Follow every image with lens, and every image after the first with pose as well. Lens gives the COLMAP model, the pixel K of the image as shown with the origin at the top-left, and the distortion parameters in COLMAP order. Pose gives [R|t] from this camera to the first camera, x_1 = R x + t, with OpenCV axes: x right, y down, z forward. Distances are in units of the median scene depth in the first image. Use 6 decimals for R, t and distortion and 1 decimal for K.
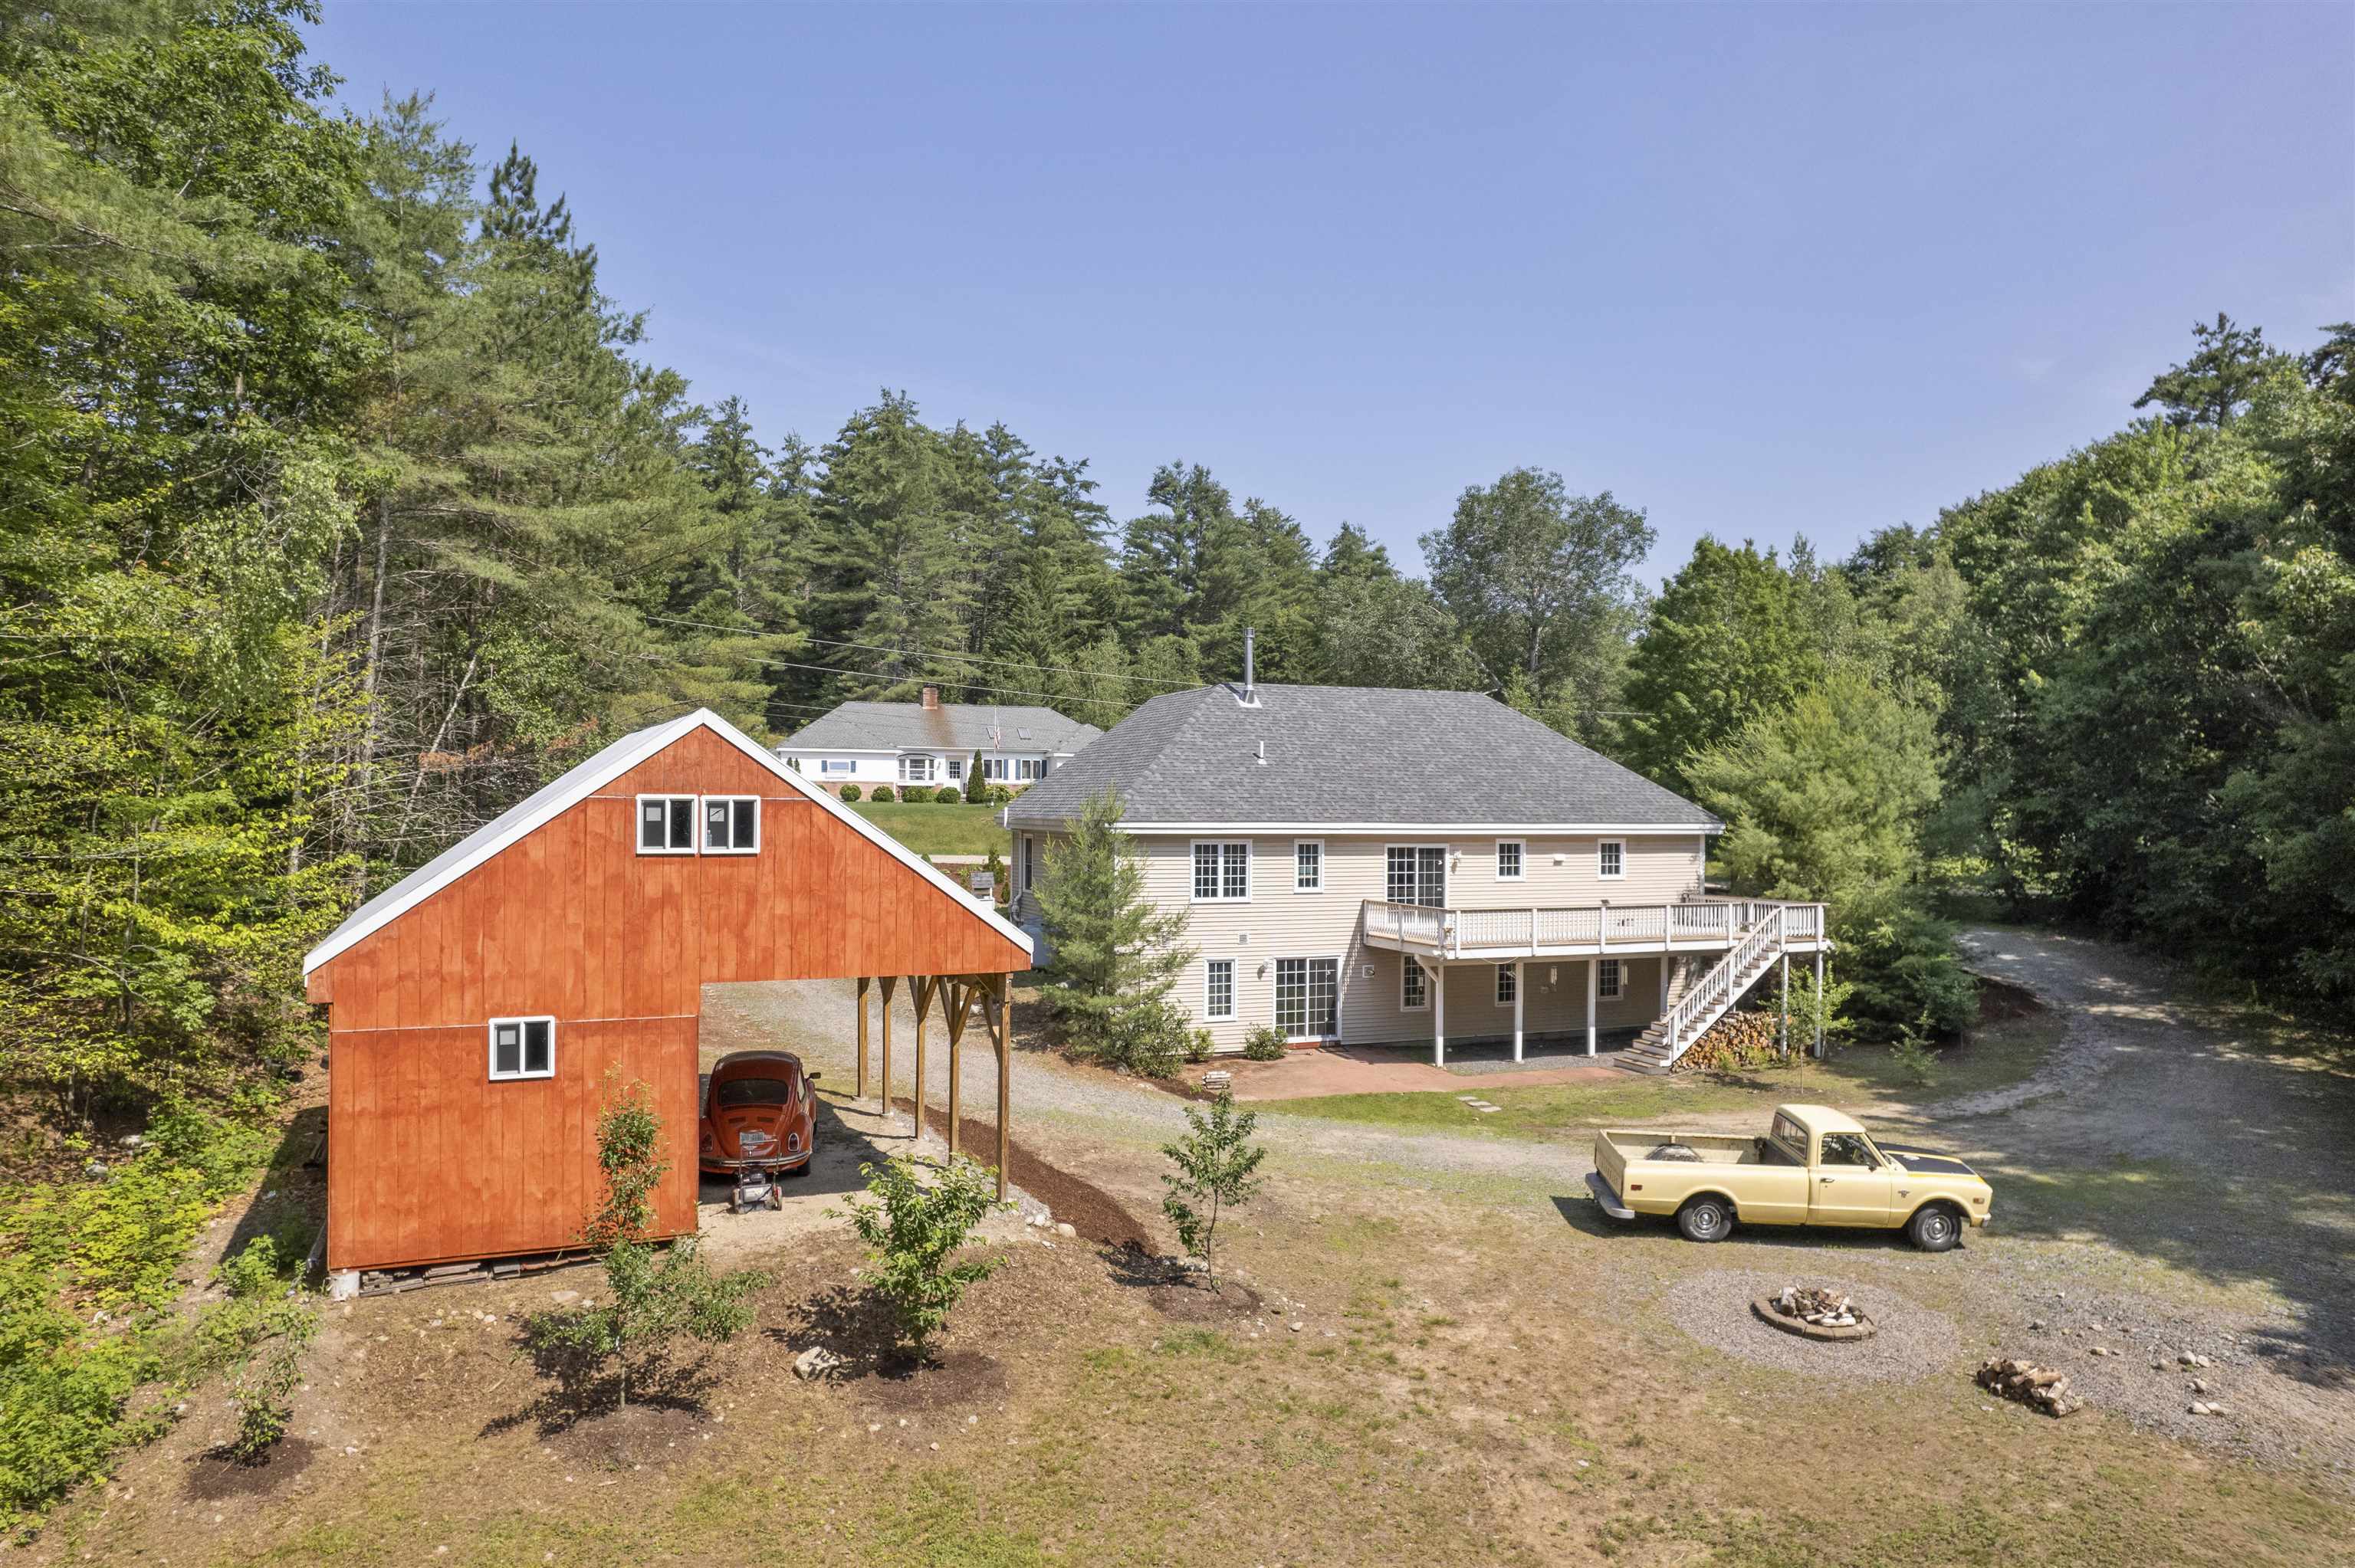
lens RADIAL K [[1498.1, 0, 1175.6], [0, 1498.1, 827.8], [0, 0, 1]] dist [-0.051732, 0.028538]
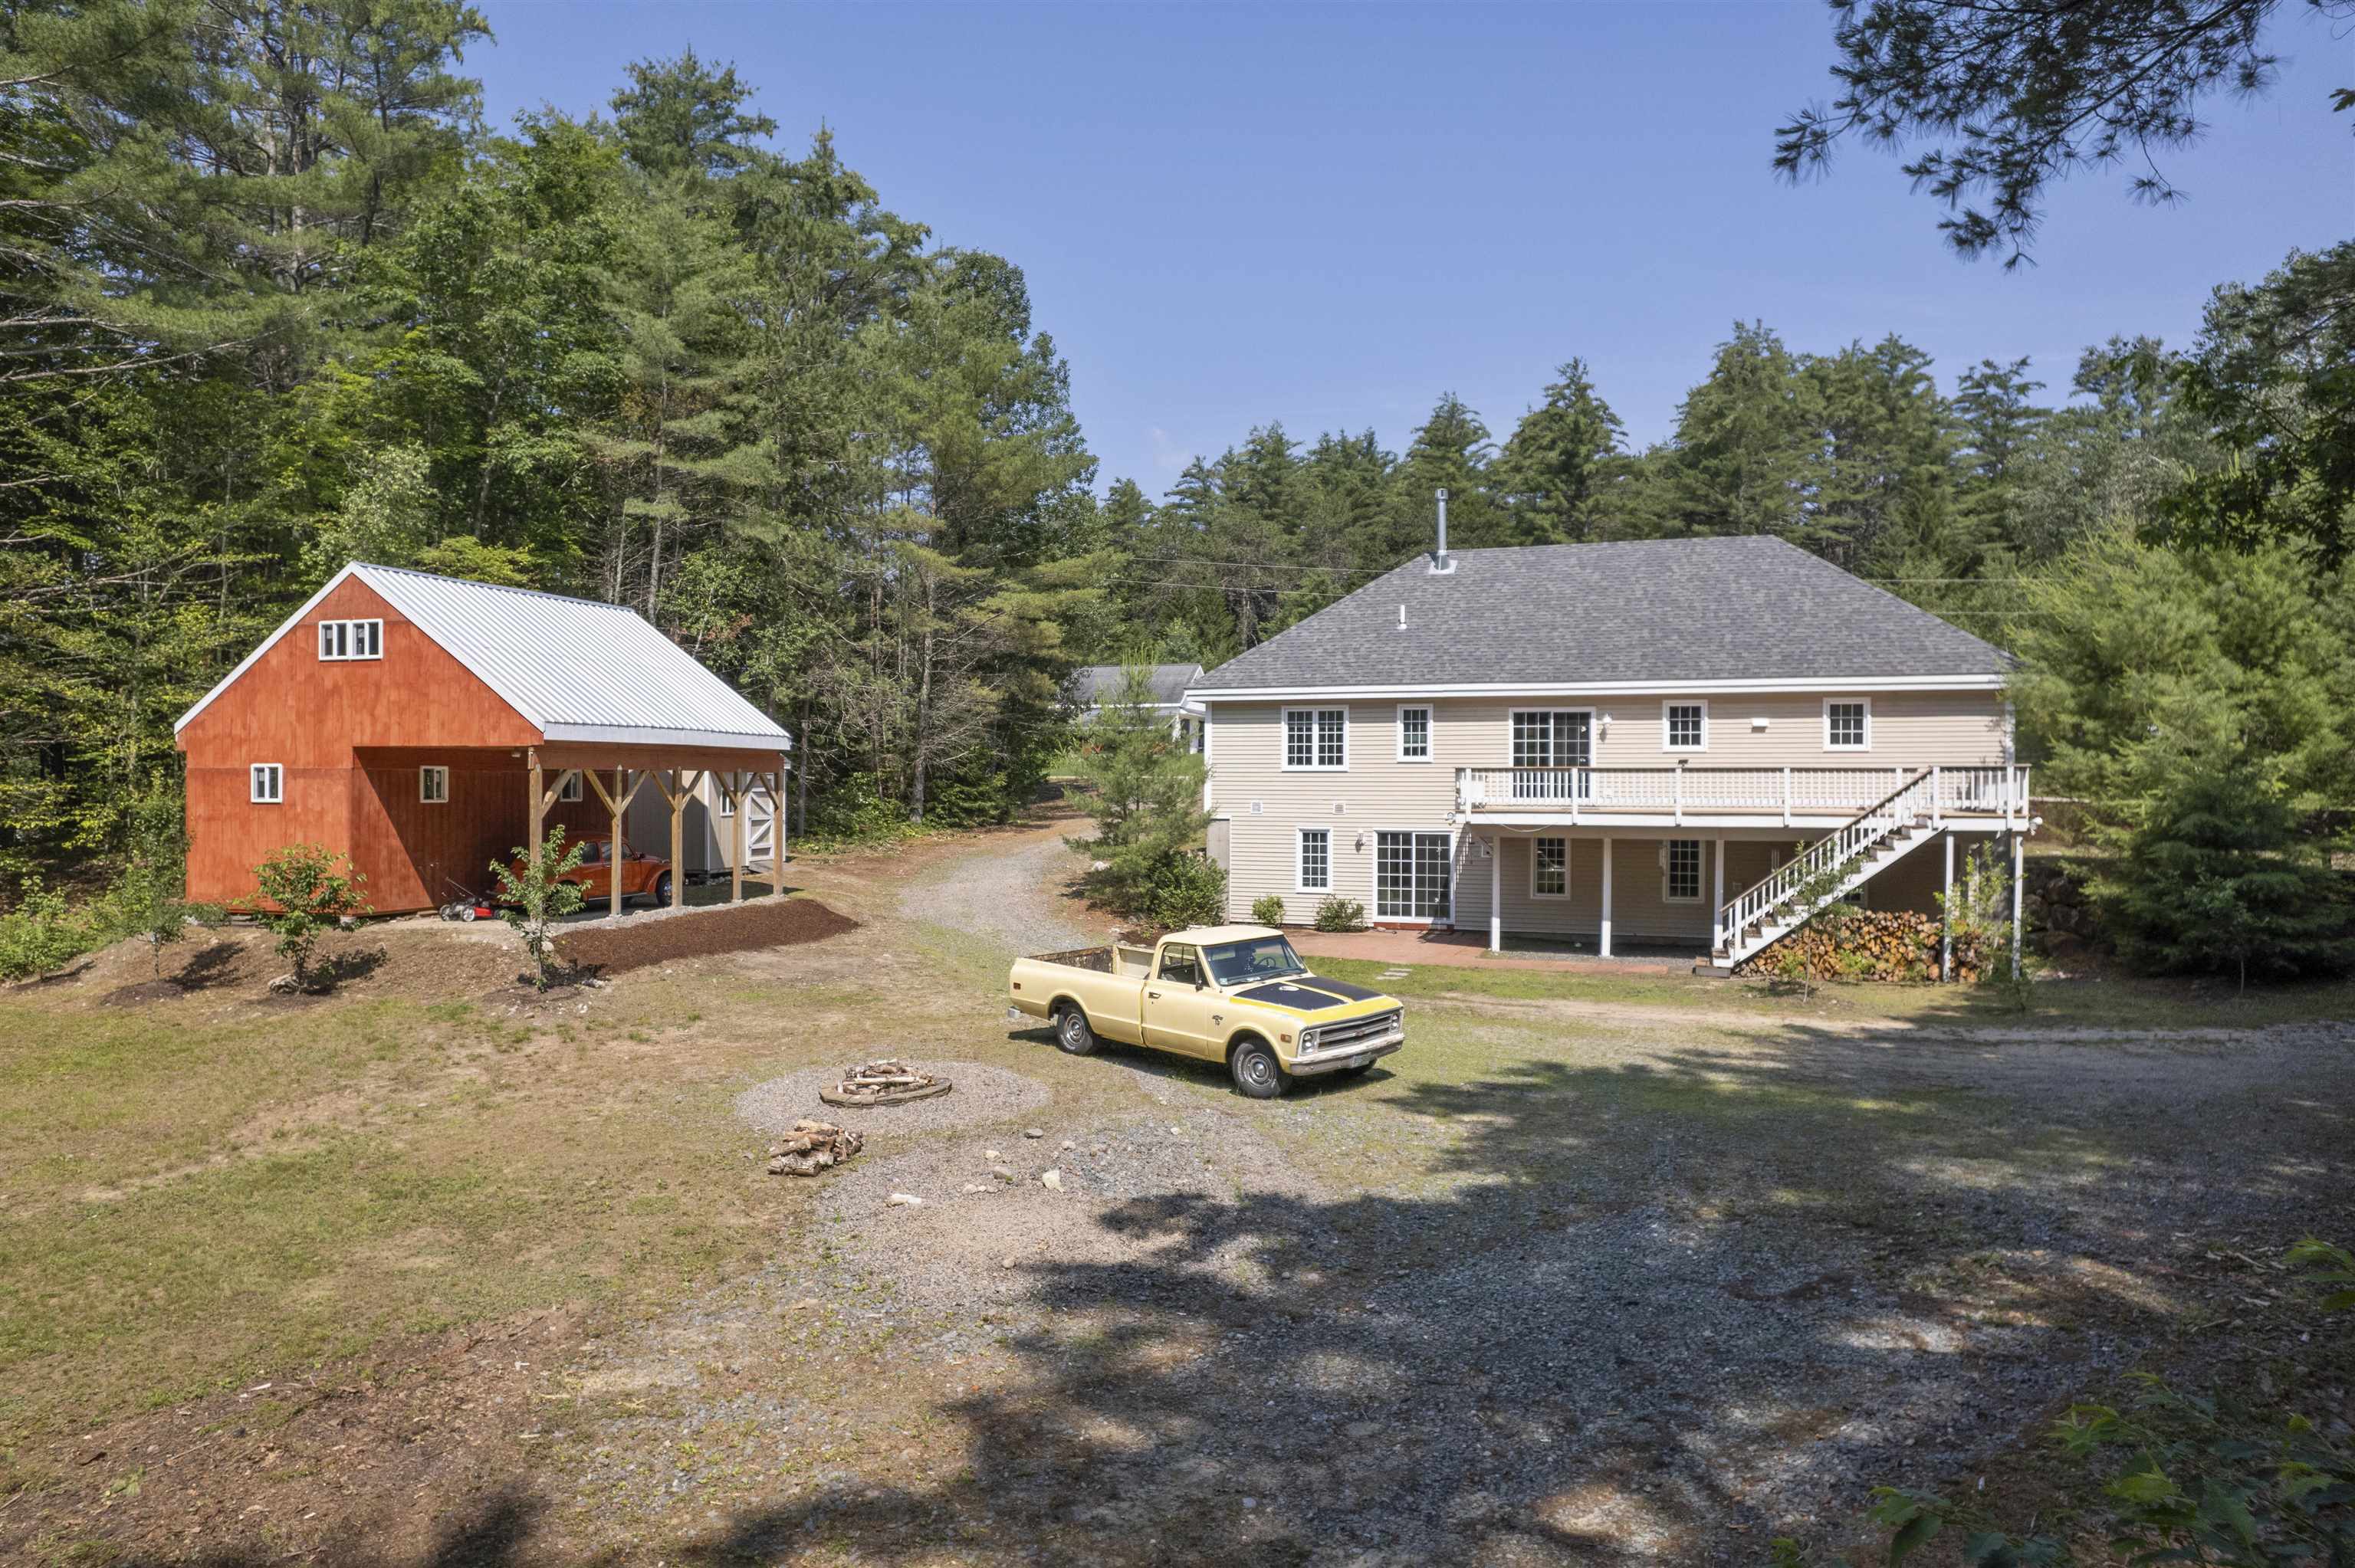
lens RADIAL K [[1498.1, 0, 1175.6], [0, 1498.1, 827.8], [0, 0, 1]] dist [-0.051732, 0.028538]
pose [[0.743124, 0.011787, -0.669050, 0.601949], [-0.008488, 0.999930, 0.008189, 0.078163], [0.669100, -0.000406, 0.743172, 0.212038]]
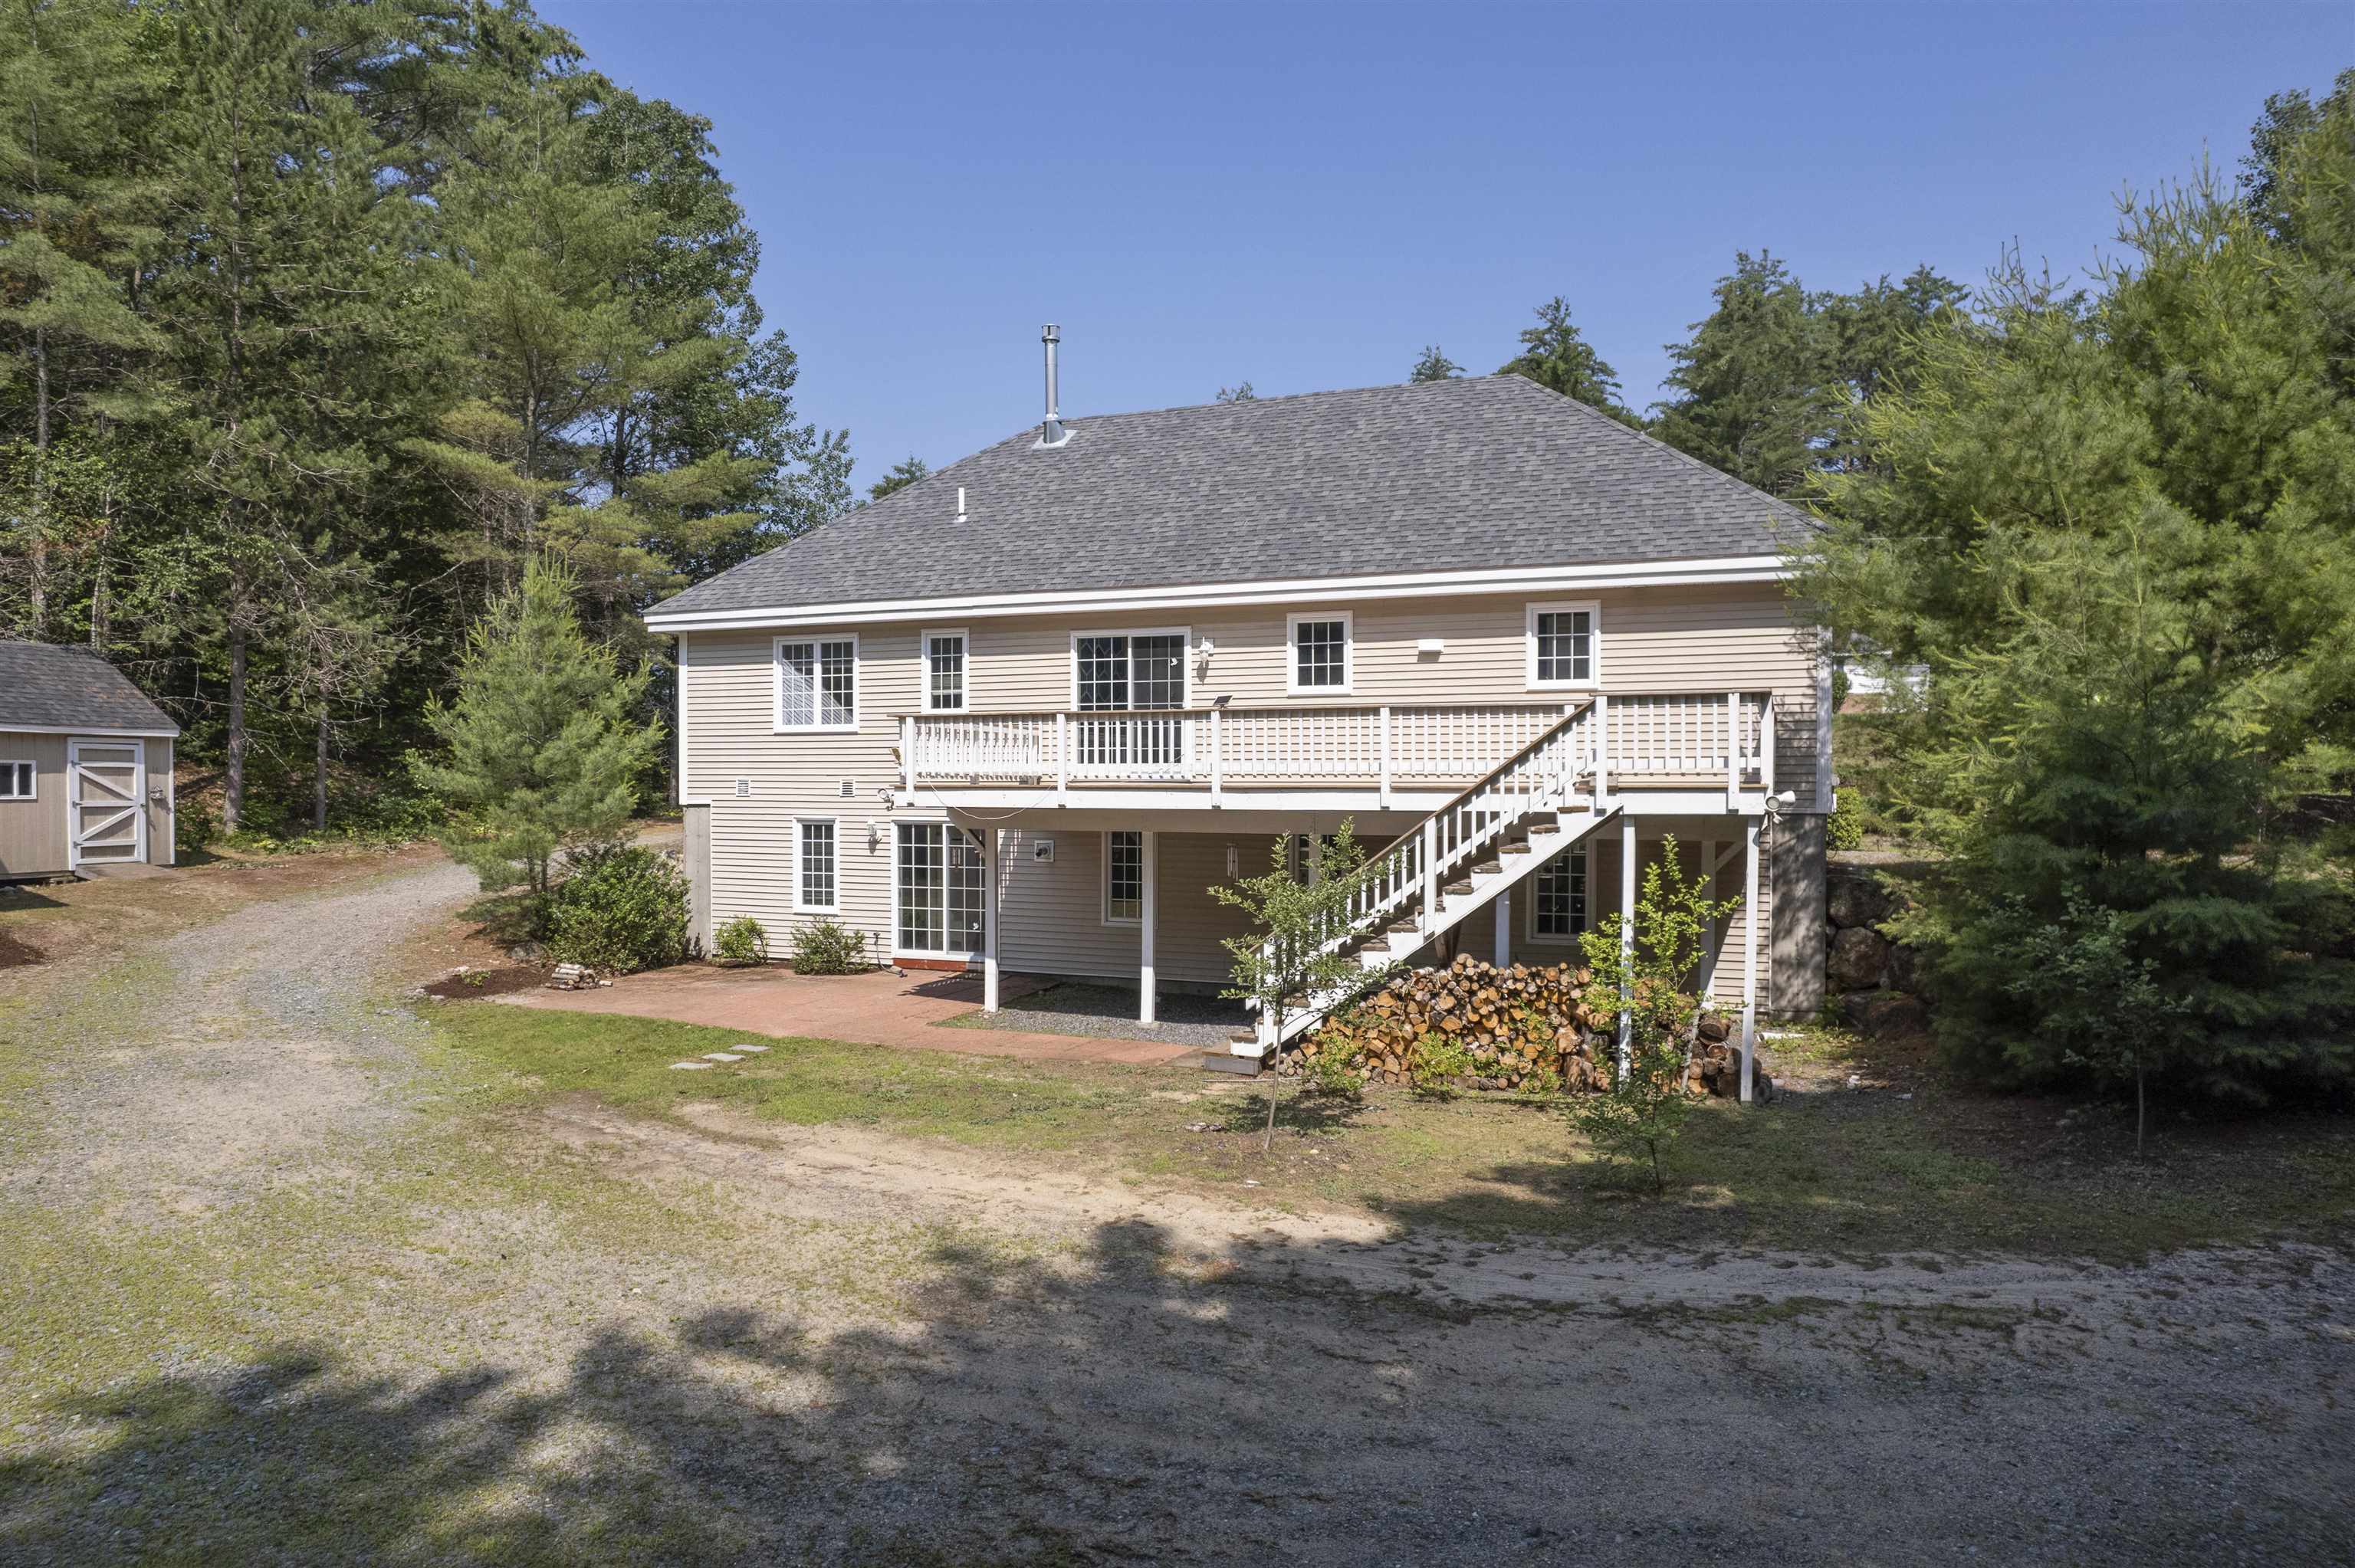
lens RADIAL K [[1511.4, 0, 1166.1], [0, 1511.4, 845.7], [0, 0, 1]] dist [-0.052469, 0.025169]
pose [[0.709626, 0.020196, -0.704289, 0.592019], [-0.009709, 0.999774, 0.018886, 0.083847], [0.704512, -0.006565, 0.709662, 0.626472]]
